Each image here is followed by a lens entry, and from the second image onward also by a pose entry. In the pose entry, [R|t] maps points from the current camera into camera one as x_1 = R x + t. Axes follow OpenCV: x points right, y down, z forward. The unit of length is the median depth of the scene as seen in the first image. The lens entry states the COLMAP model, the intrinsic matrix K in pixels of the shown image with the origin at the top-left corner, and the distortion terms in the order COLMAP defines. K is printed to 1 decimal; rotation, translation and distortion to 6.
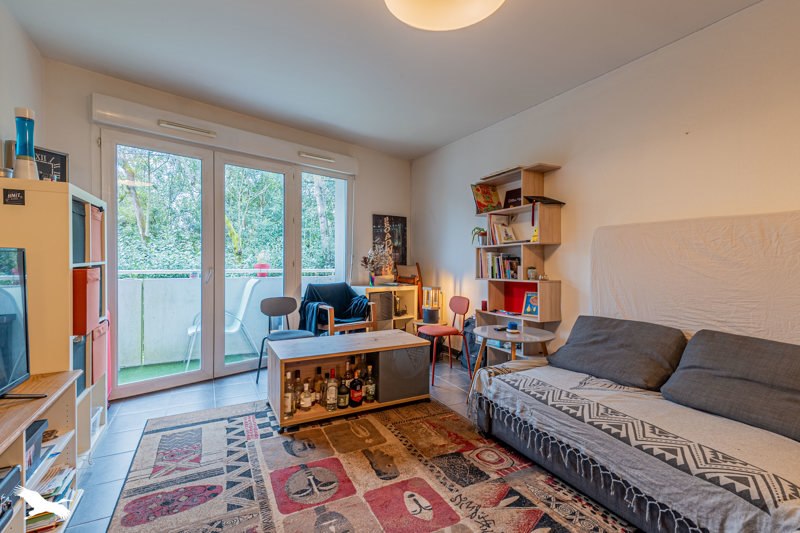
lens RADIAL K [[376.3, 0, 403.4], [0, 376.3, 266.7], [0, 0, 1]] dist [0.021211, -0.001021]
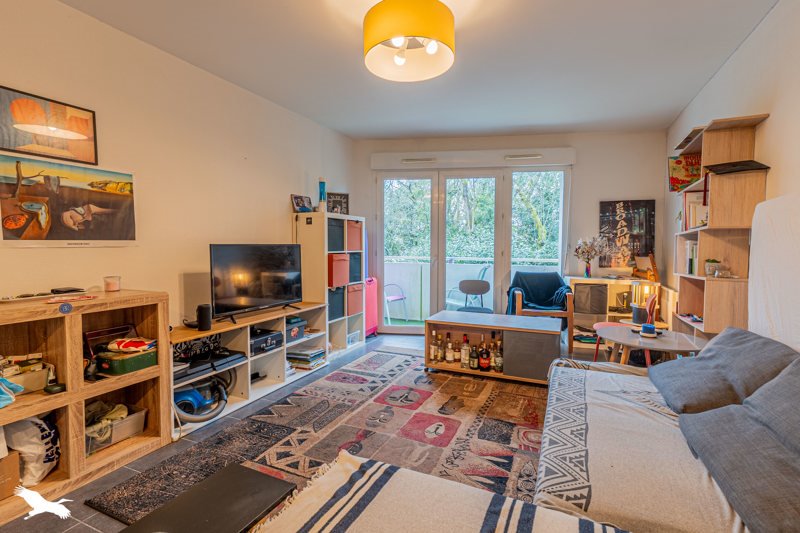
lens RADIAL K [[376.3, 0, 397.8], [0, 376.3, 268.4], [0, 0, 1]] dist [0.021211, -0.001021]
pose [[0.612676, 0.040811, -0.789280, 0.698937], [-0.017693, 0.999124, 0.037927, 0.000358], [0.790136, -0.009272, 0.612861, 0.048377]]
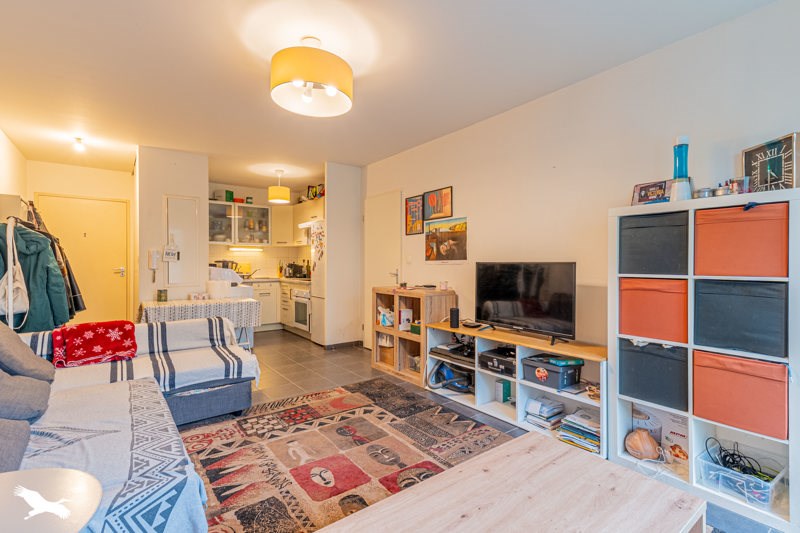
lens RADIAL K [[376.3, 0, 402.2], [0, 376.3, 259.9], [0, 0, 1]] dist [0.021211, -0.001021]
pose [[-0.985249, -0.012264, -0.170686, 0.002386], [-0.015639, 0.999708, 0.018443, -0.046228], [0.170410, 0.020840, -0.985153, 1.524038]]
